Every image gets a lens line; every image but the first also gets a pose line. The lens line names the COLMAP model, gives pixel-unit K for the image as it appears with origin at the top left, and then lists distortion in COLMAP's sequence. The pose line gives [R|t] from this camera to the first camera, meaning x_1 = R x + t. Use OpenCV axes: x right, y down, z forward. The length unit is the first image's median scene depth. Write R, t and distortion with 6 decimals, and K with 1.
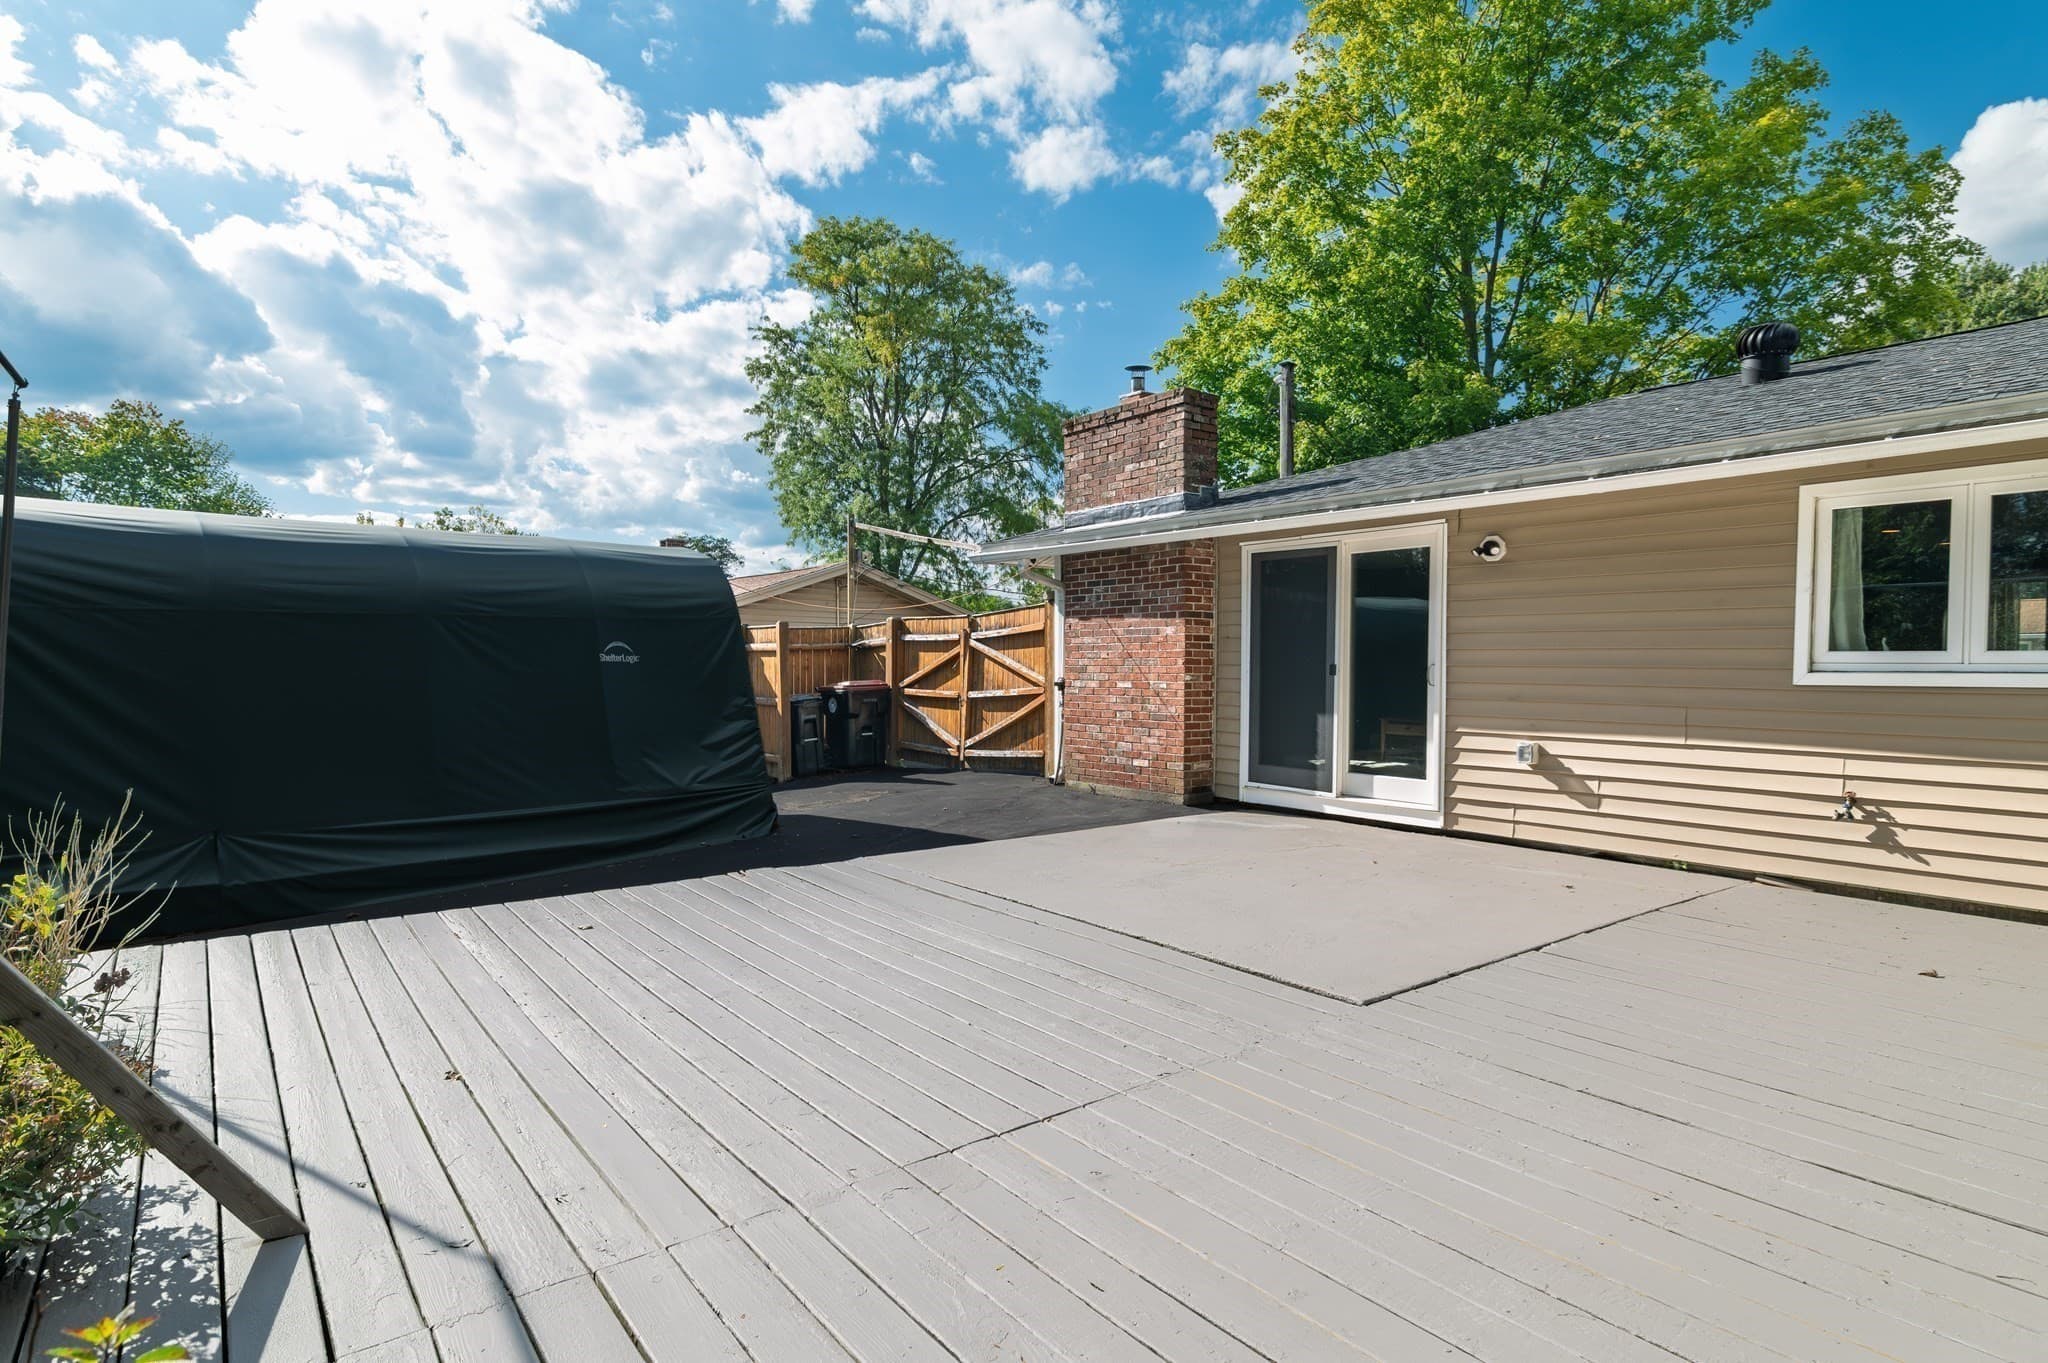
lens RADIAL K [[1013.0, 0, 1015.6], [0, 1013.0, 674.6], [0, 0, 1]] dist [0.003286, 0.000117]
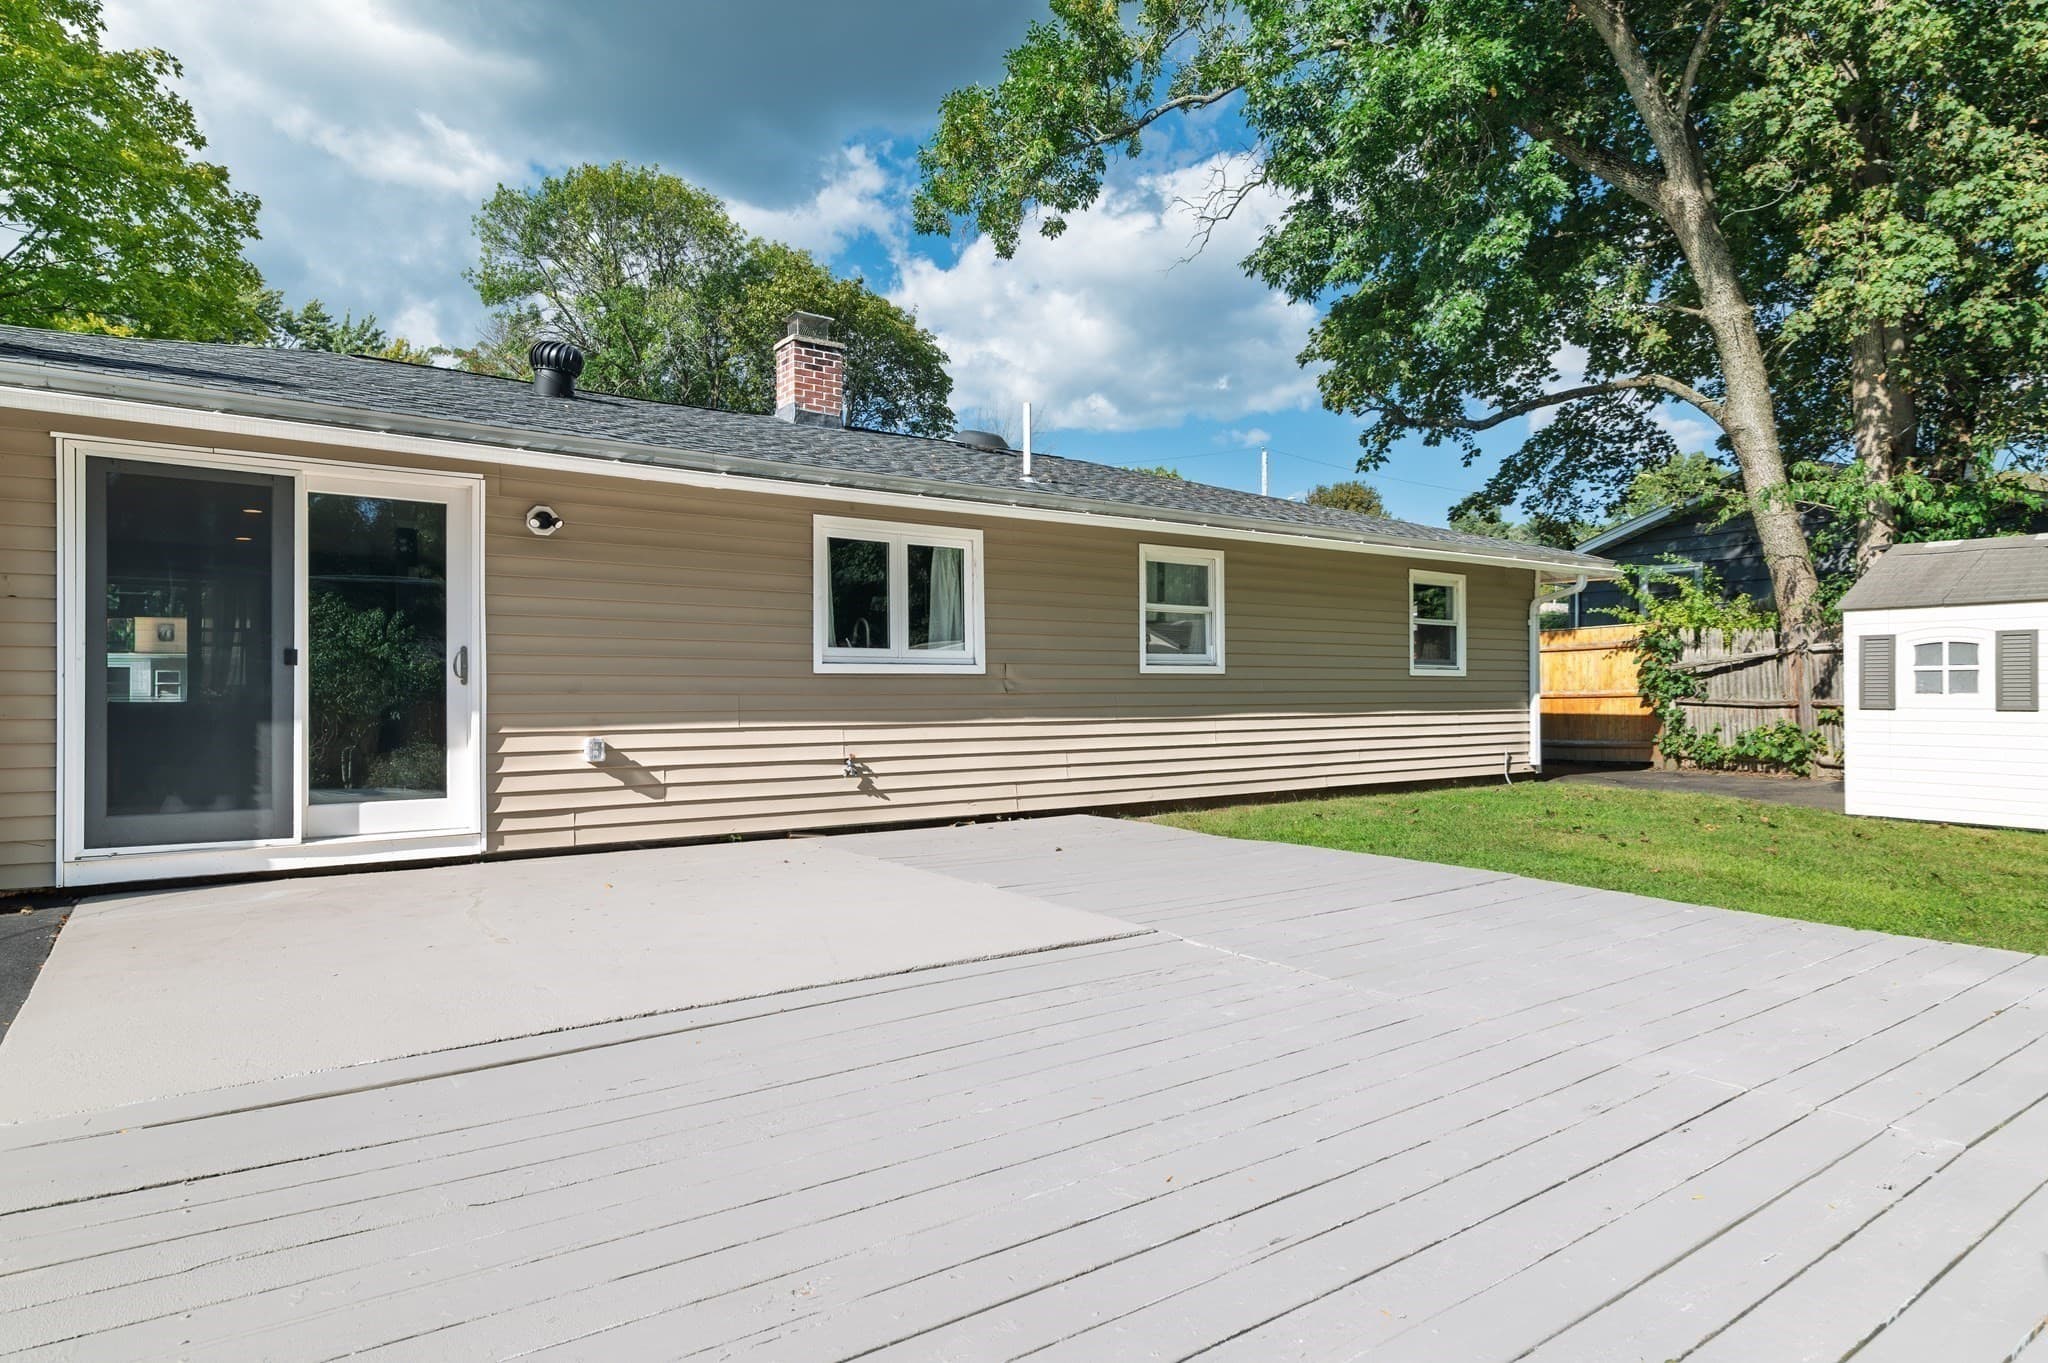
lens RADIAL K [[1013.0, 0, 1015.6], [0, 1013.0, 674.6], [0, 0, 1]] dist [0.003286, 0.000117]
pose [[0.110444, -0.013092, 0.993796, -0.367585], [-0.003341, 0.999903, 0.013543, -0.005050], [-0.993877, -0.004816, 0.110389, 0.517328]]
